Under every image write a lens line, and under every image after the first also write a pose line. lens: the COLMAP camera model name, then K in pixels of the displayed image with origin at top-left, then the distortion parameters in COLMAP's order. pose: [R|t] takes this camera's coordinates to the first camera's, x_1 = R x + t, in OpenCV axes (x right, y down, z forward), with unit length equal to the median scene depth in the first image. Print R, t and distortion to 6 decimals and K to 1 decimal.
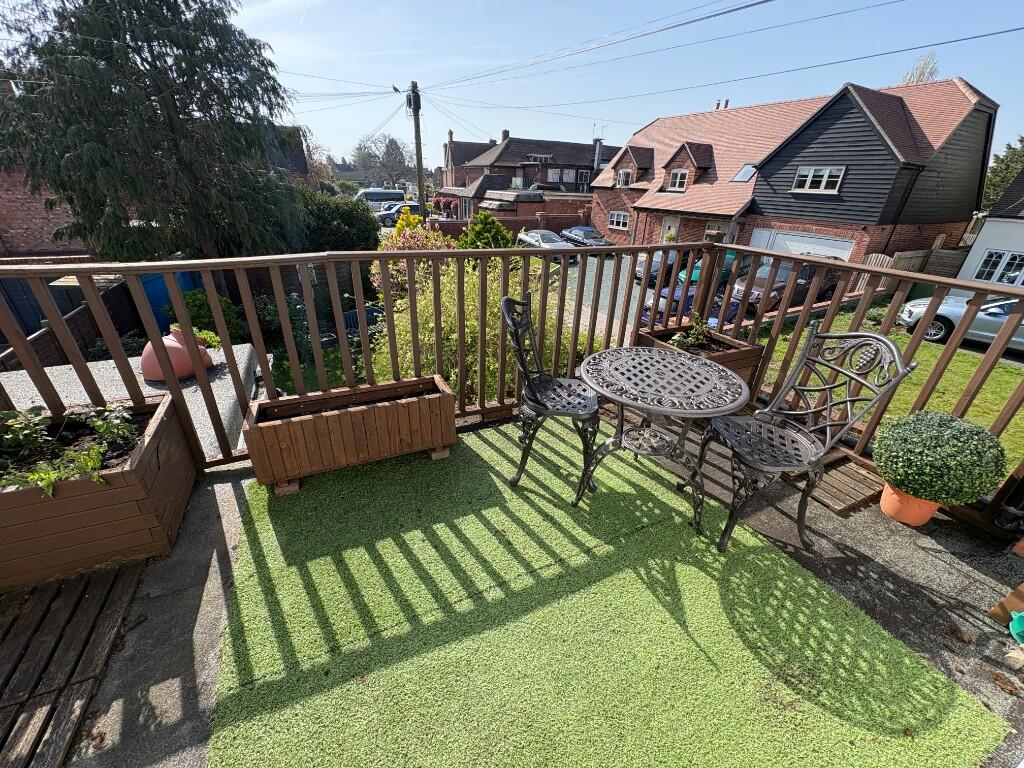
lens RADIAL K [[406.8, 0, 511.3], [0, 406.8, 380.8], [0, 0, 1]] dist [0.001607, 0.000207]
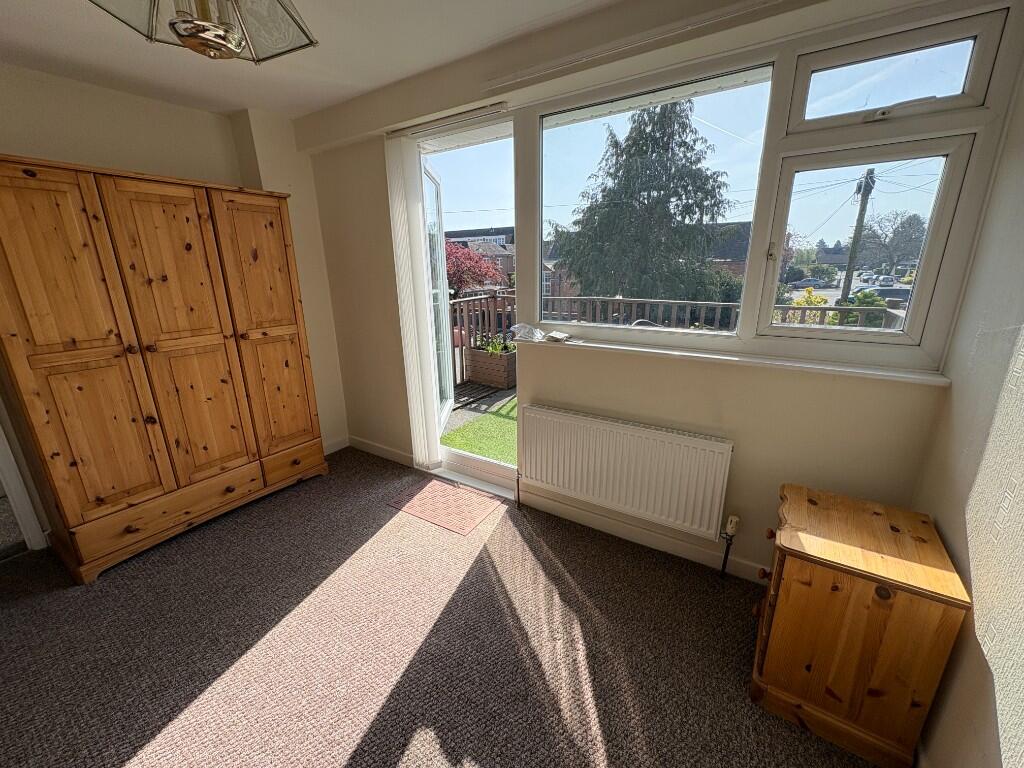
lens RADIAL K [[406.8, 0, 511.1], [0, 406.8, 381.9], [0, 0, 1]] dist [0.001607, 0.000207]
pose [[0.532935, 0.199345, -0.822339, 1.853885], [-0.344942, 0.938615, 0.003984, 0.399769], [0.772655, 0.281536, 0.568983, -0.777510]]
